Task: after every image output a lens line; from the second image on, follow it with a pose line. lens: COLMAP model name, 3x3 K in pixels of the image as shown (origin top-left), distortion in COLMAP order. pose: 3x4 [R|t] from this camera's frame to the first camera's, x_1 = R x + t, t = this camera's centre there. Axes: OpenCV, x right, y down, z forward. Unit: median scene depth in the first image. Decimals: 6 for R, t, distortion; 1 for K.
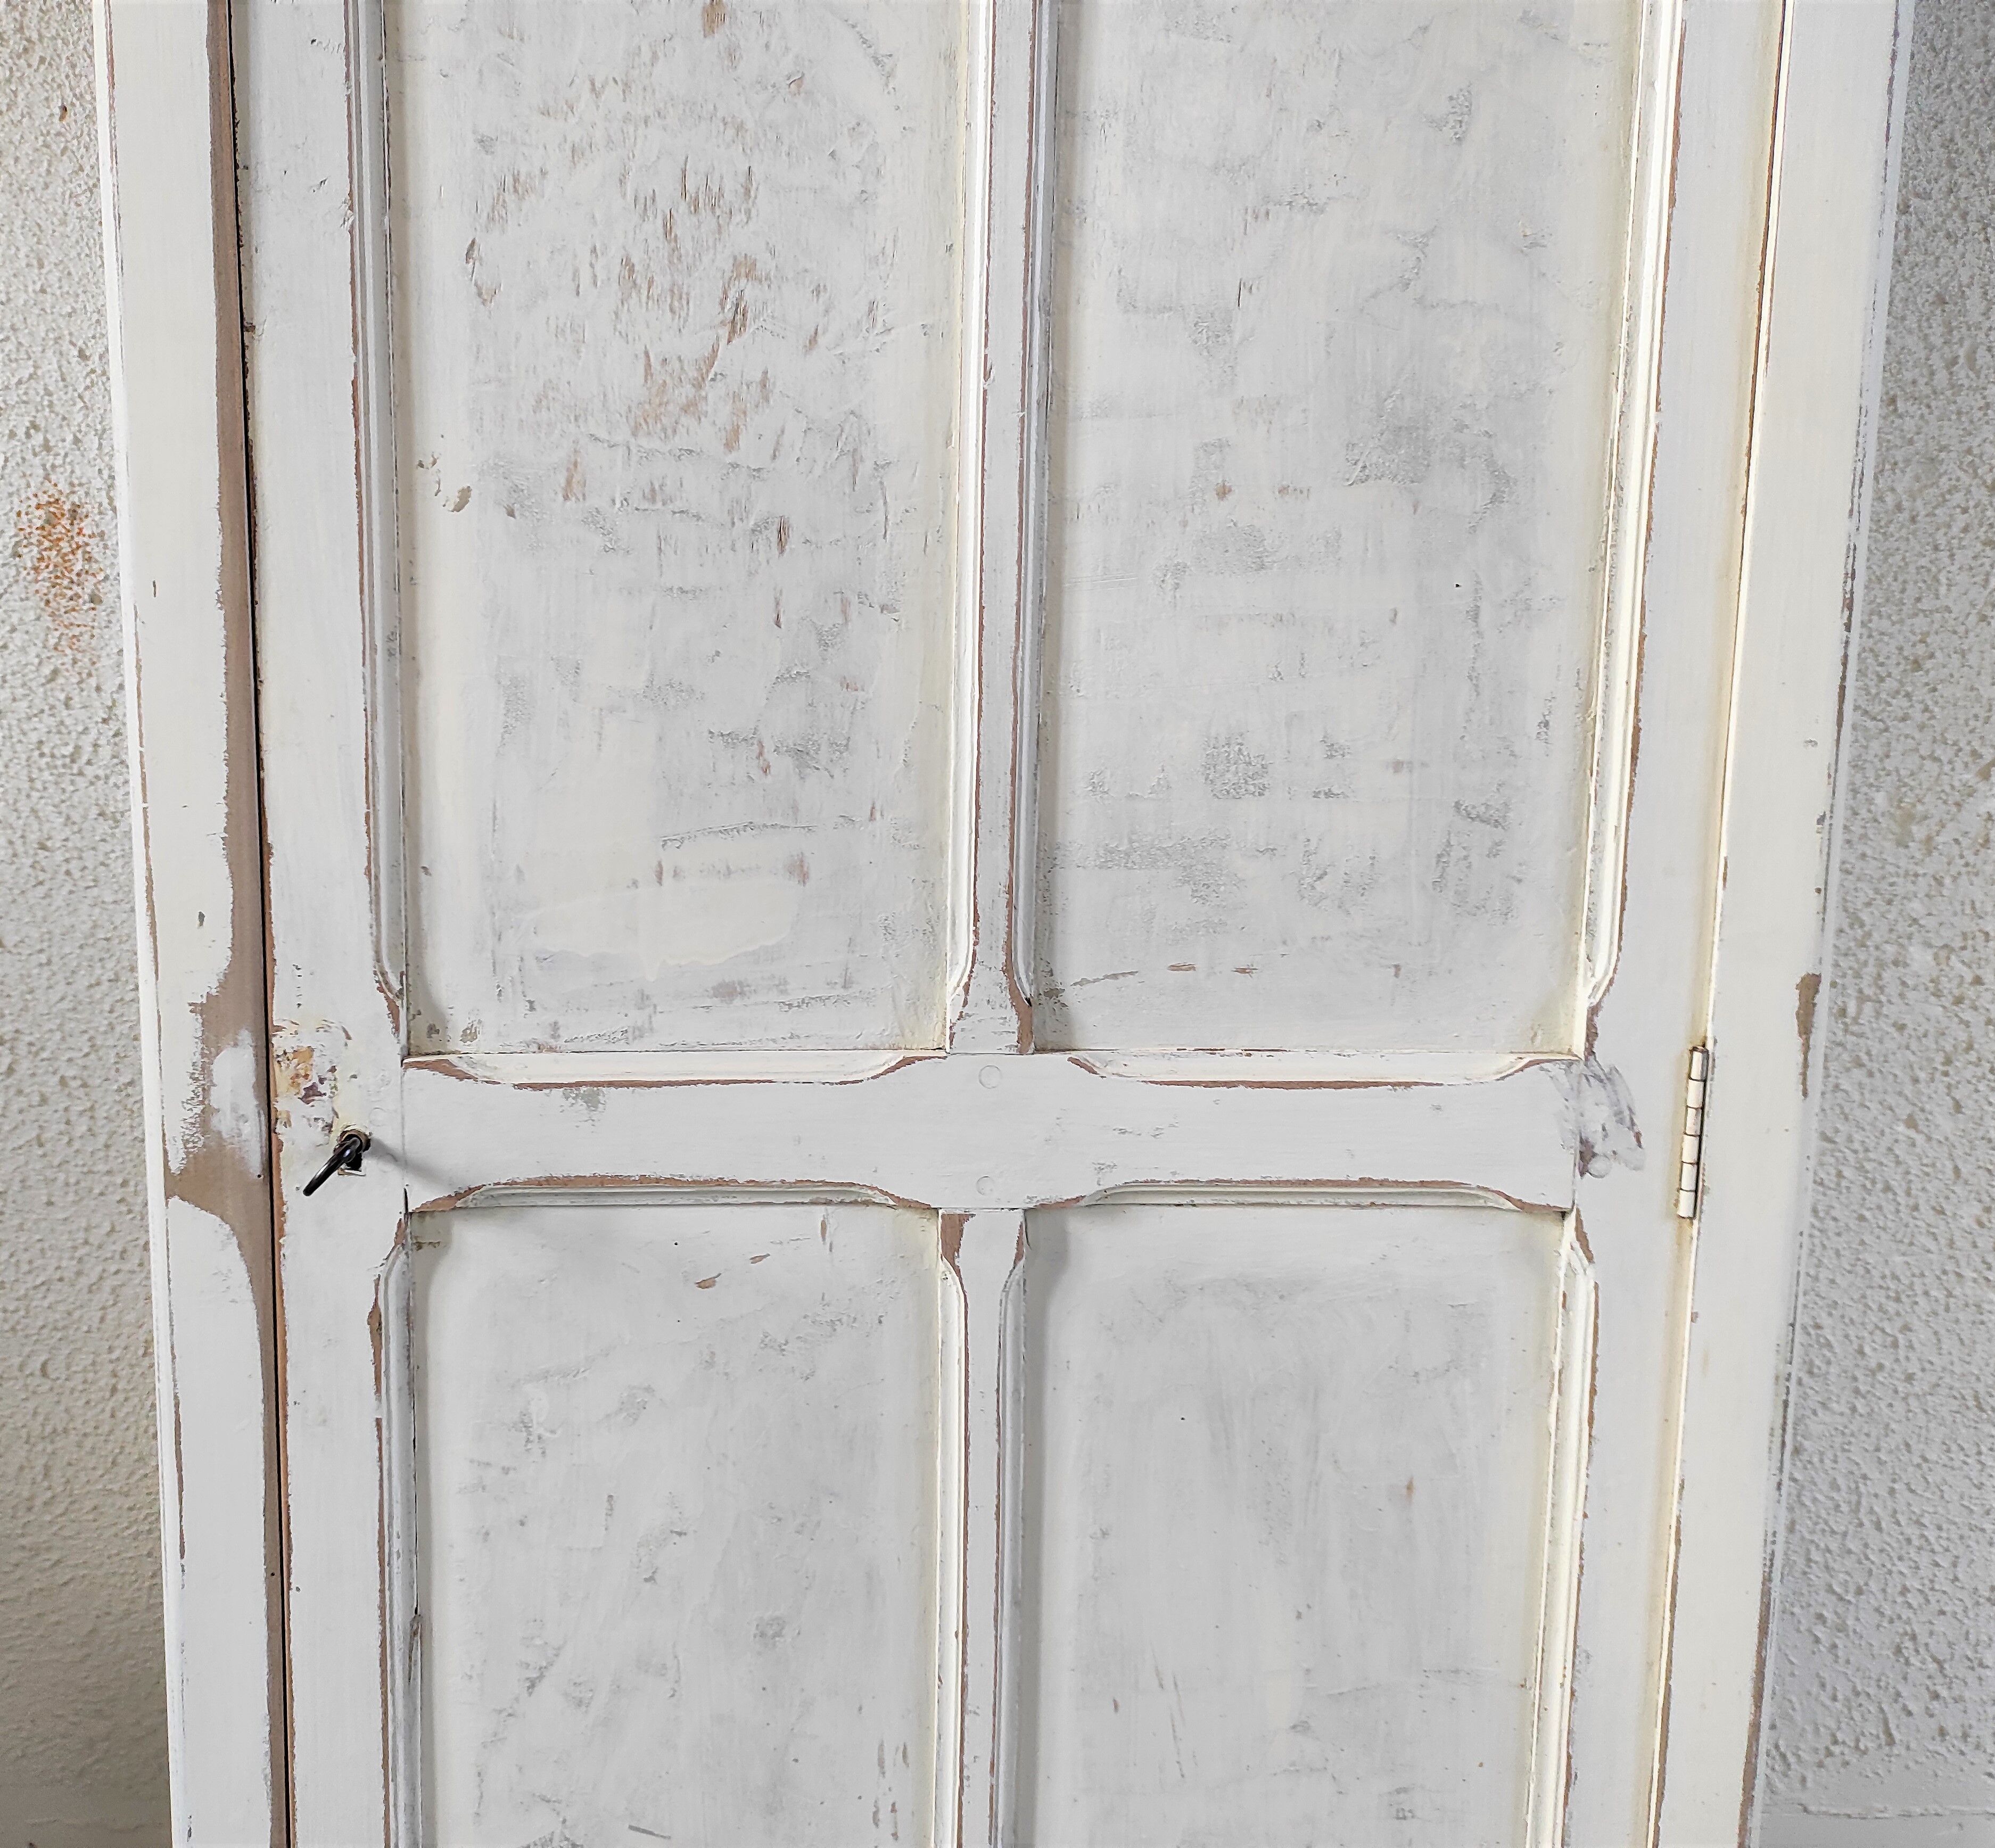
lens RADIAL K [[1820.1, 0, 863.6], [0, 1820.1, 922.5], [0, 0, 1]] dist [0.038252, -0.040884]
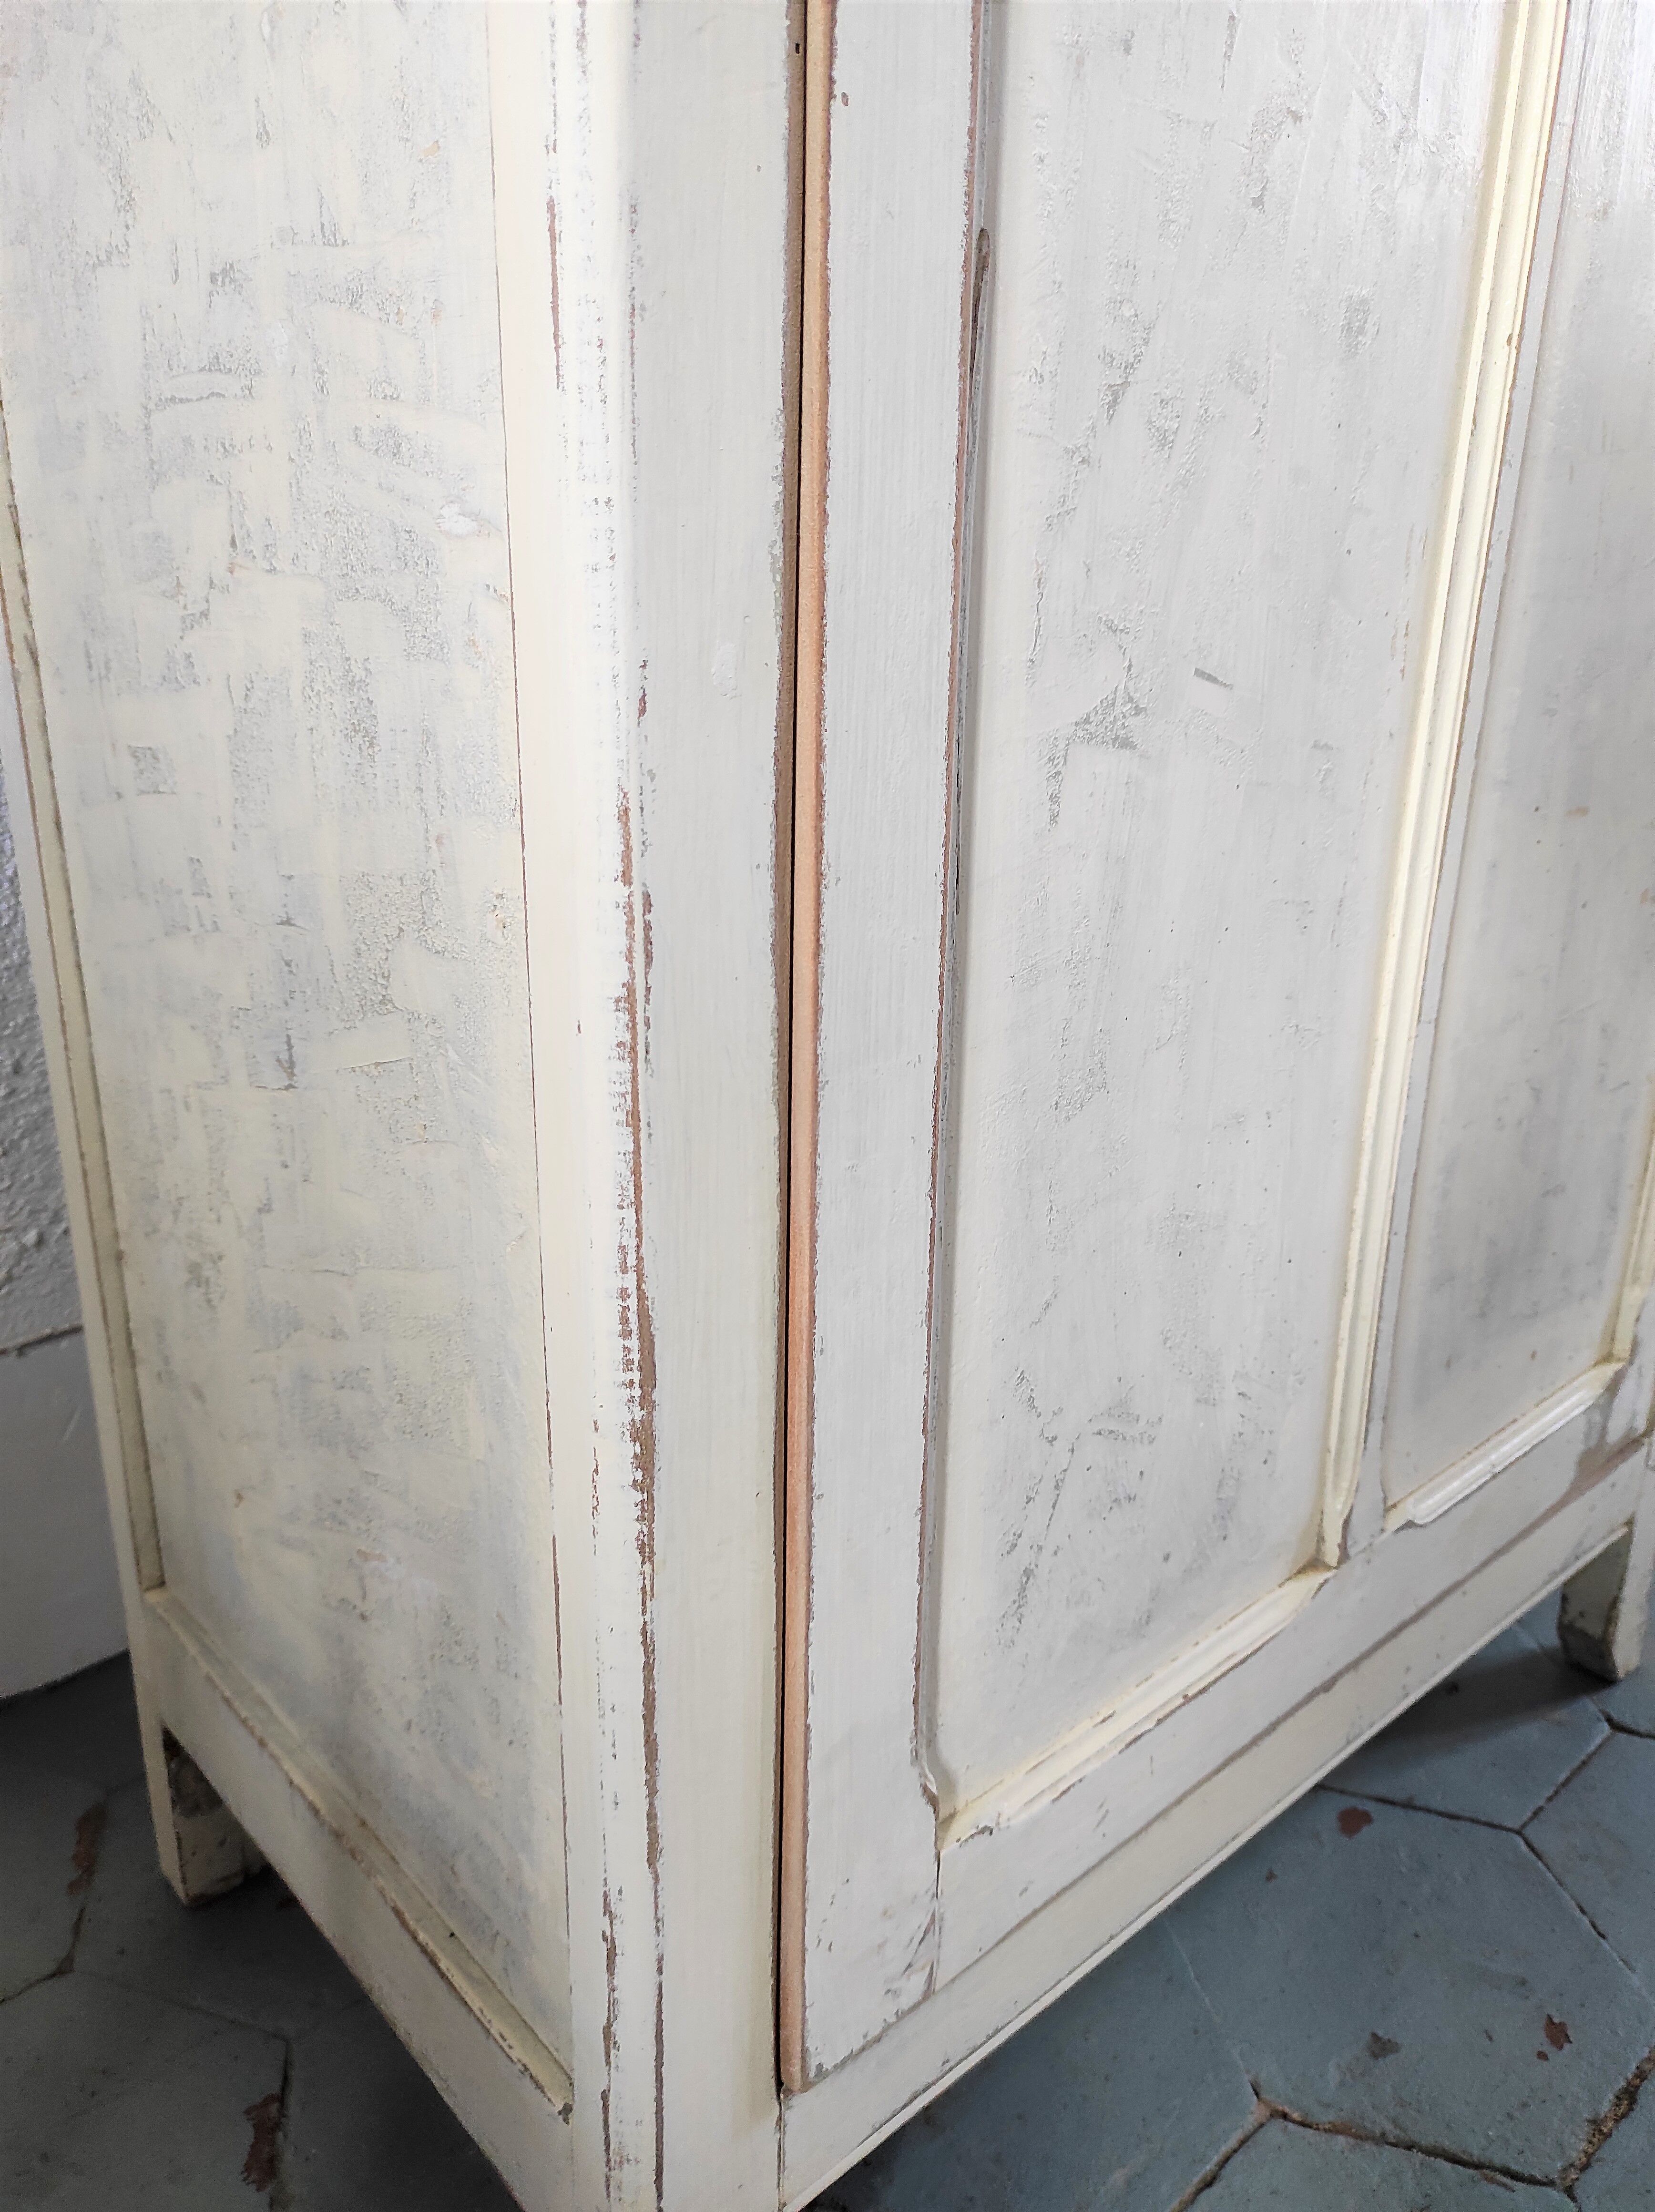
lens RADIAL K [[1650.7, 0, 827.5], [0, 1650.7, 1106.0], [0, 0, 1]] dist [0.031687, -0.051318]
pose [[0.749314, -0.219518, 0.624773, -0.646892], [0.078746, 0.966301, 0.245073, 0.522119], [-0.657517, -0.134438, 0.741349, 0.686543]]
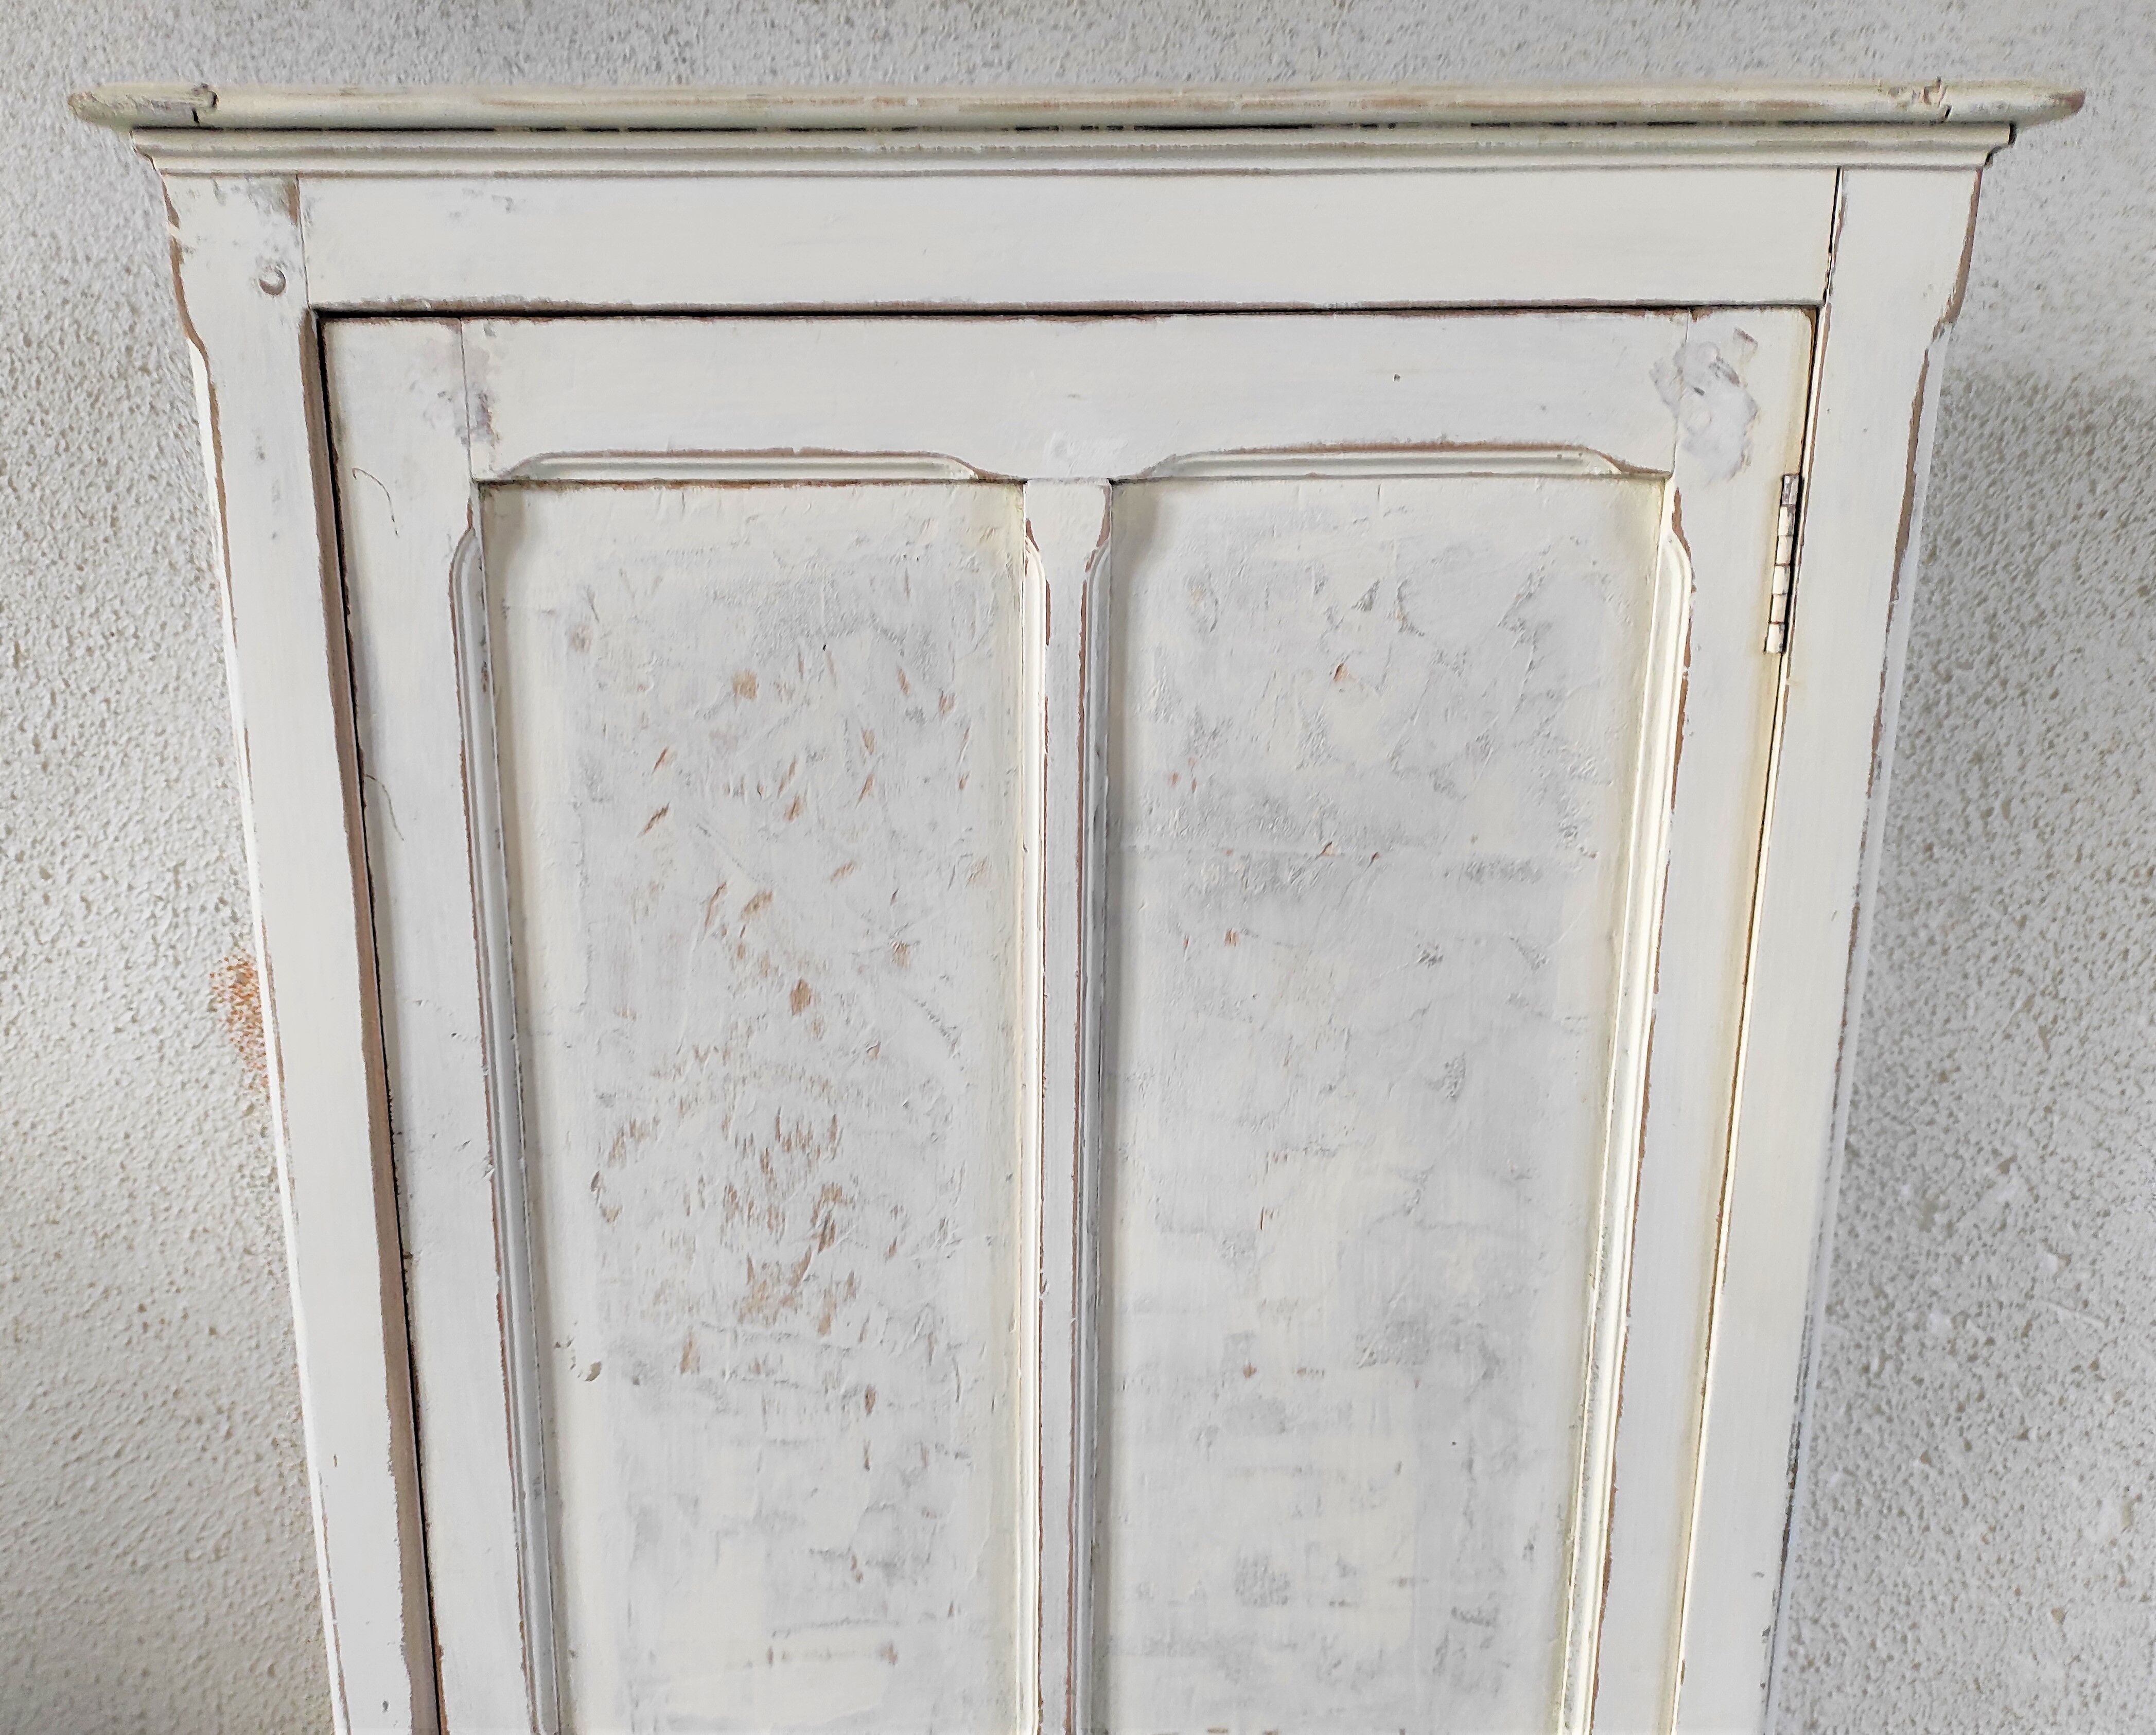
lens RADIAL K [[1757.5, 0, 995.2], [0, 1757.5, 863.4], [0, 0, 1]] dist [0.042009, -0.047662]
pose [[0.999721, -0.006591, -0.022671, 0.061526], [0.008854, 0.994822, 0.101245, -0.647127], [0.021886, -0.101417, 0.994603, -0.077366]]
